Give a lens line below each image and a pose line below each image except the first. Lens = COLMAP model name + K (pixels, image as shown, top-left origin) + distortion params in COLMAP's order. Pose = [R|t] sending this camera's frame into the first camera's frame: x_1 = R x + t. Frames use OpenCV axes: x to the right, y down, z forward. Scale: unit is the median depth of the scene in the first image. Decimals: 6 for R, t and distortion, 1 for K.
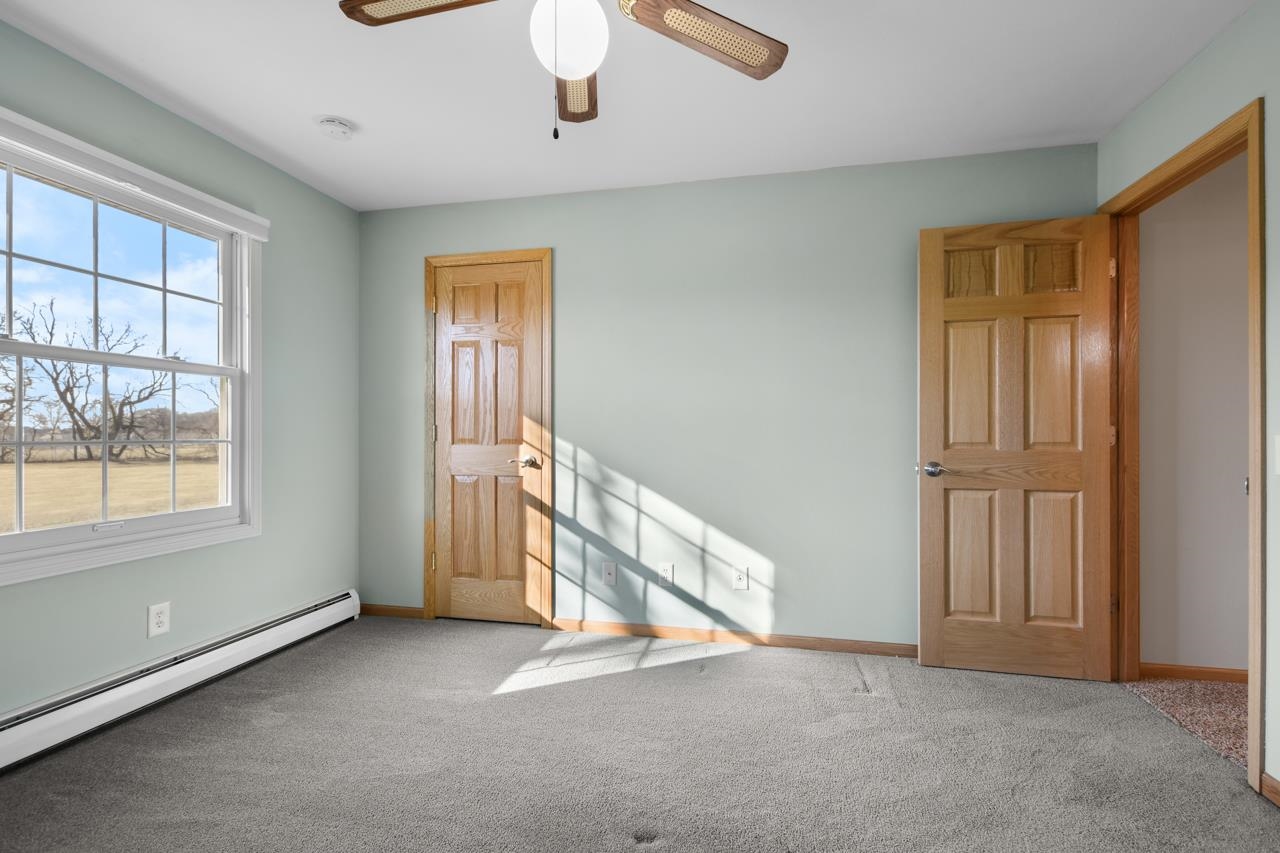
lens RADIAL K [[571.4, 0, 650.7], [0, 571.4, 431.2], [0, 0, 1]] dist [-0.018092, 0.000081]
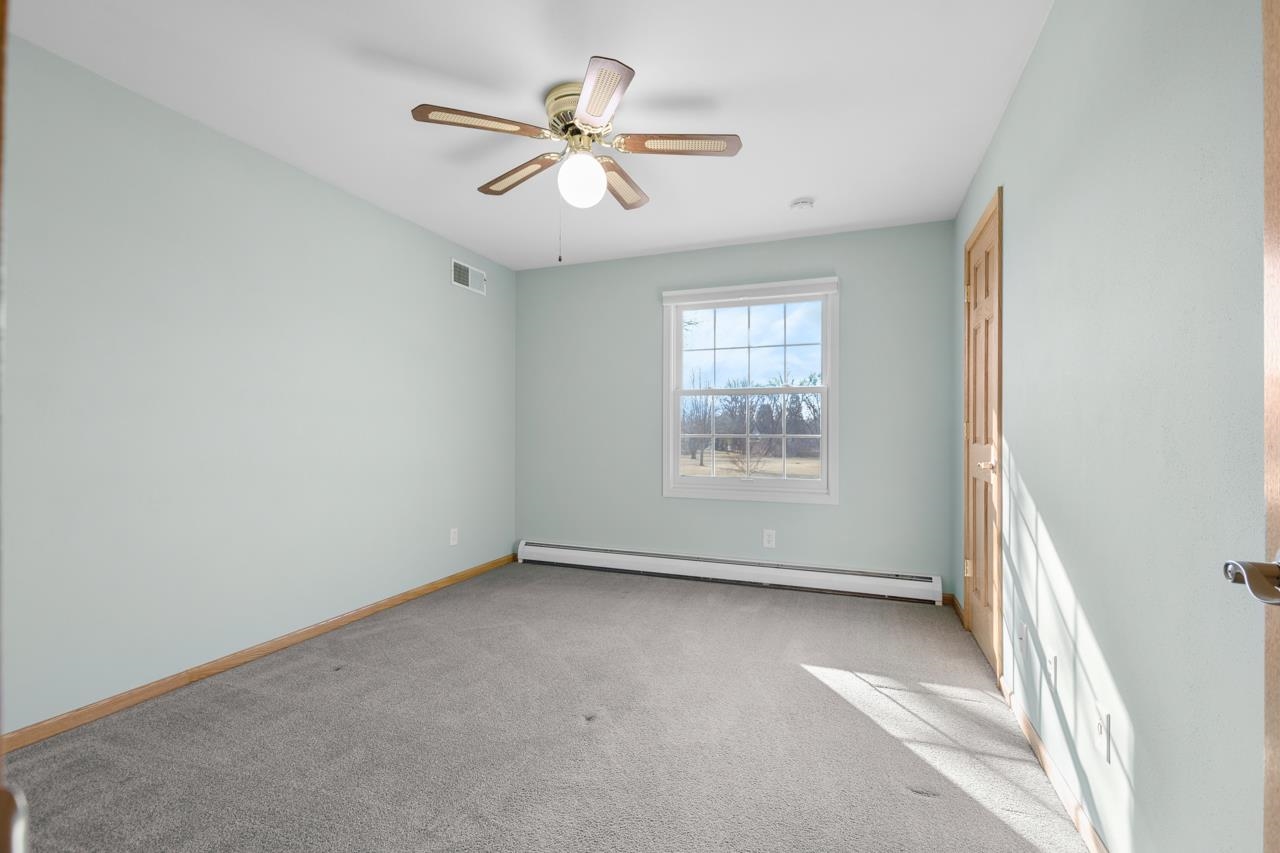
lens RADIAL K [[571.4, 0, 640.2], [0, 571.4, 418.1], [0, 0, 1]] dist [-0.018092, 0.000081]
pose [[-0.175649, -0.018635, -0.984276, 0.782632], [0.004524, 0.999795, -0.019737, -0.002386], [0.984442, -0.007920, -0.175529, 0.781537]]
